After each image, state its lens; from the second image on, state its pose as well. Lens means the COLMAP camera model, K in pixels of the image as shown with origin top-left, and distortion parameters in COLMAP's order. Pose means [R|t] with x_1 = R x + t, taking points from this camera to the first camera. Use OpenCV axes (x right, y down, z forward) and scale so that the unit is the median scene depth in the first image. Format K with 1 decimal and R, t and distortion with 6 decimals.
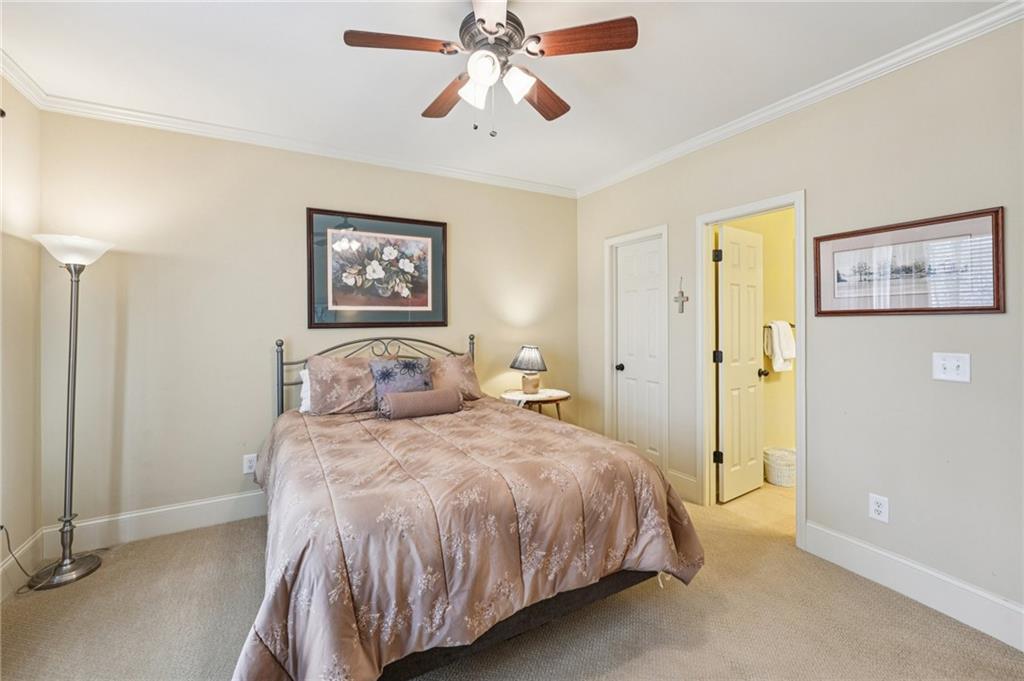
lens RADIAL K [[417.3, 0, 509.3], [0, 417.3, 336.6], [0, 0, 1]] dist [-0.025435, 0.000323]
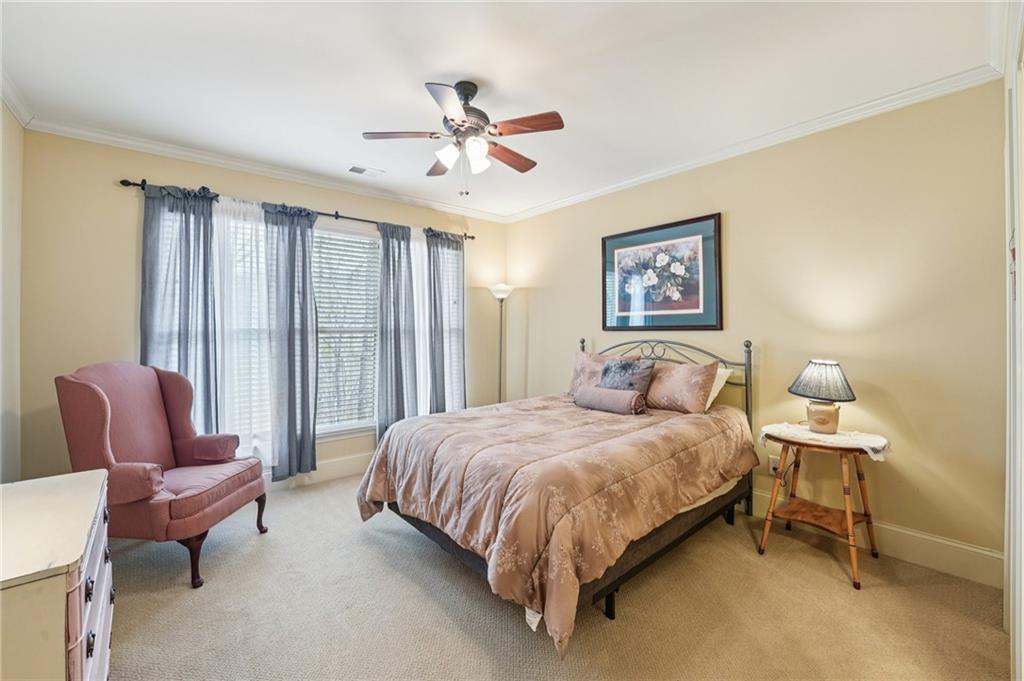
lens RADIAL K [[417.3, 0, 509.3], [0, 417.3, 336.6], [0, 0, 1]] dist [-0.025435, 0.000323]
pose [[0.181428, 0.025342, -0.983078, 0.665682], [-0.027442, 0.999409, 0.020699, -0.018436], [0.983021, 0.023222, 0.182016, 0.432907]]
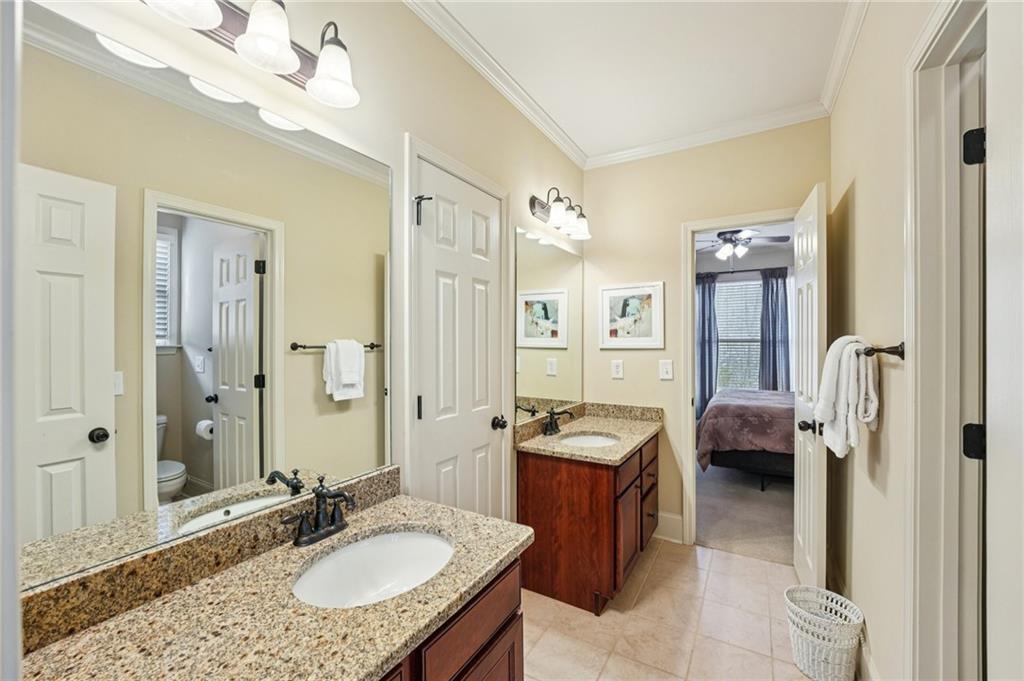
lens RADIAL K [[417.3, 0, 509.3], [0, 417.3, 336.6], [0, 0, 1]] dist [-0.025435, 0.000323]
pose [[-0.868803, 0.006734, -0.495112, 1.246299], [-0.004622, 0.999754, 0.021708, -0.051028], [0.495136, 0.021148, -0.868558, 1.276382]]
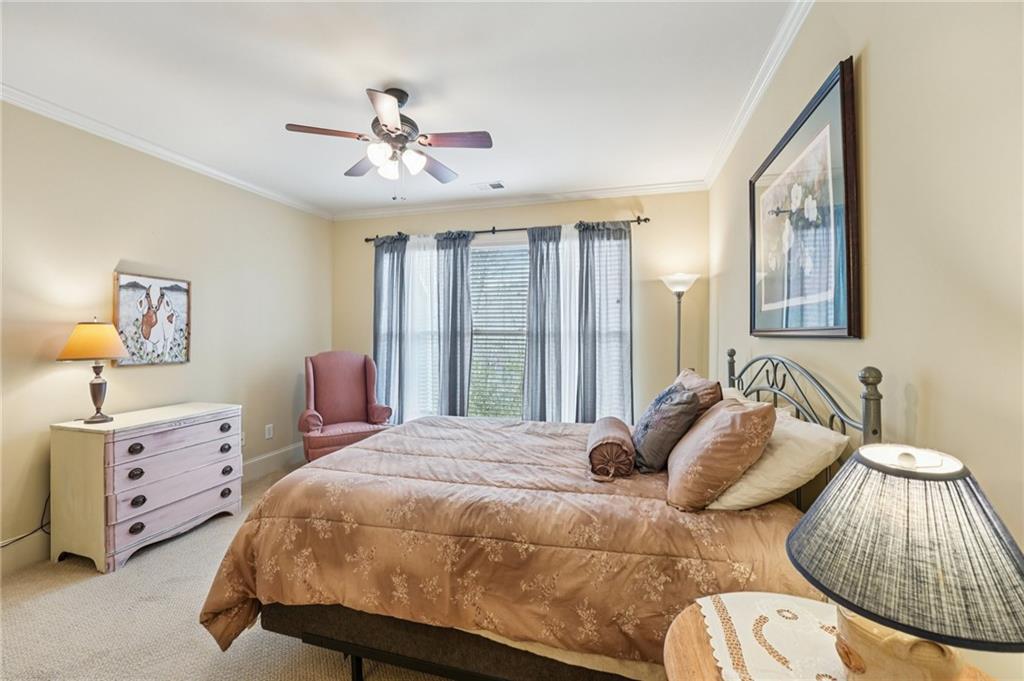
lens RADIAL K [[417.3, 0, 509.3], [0, 417.3, 336.6], [0, 0, 1]] dist [-0.025435, 0.000323]
pose [[-0.713450, 0.014980, -0.700546, 0.335928], [-0.017207, 0.999095, 0.038888, -0.037044], [0.700494, 0.039799, -0.712547, 1.105731]]
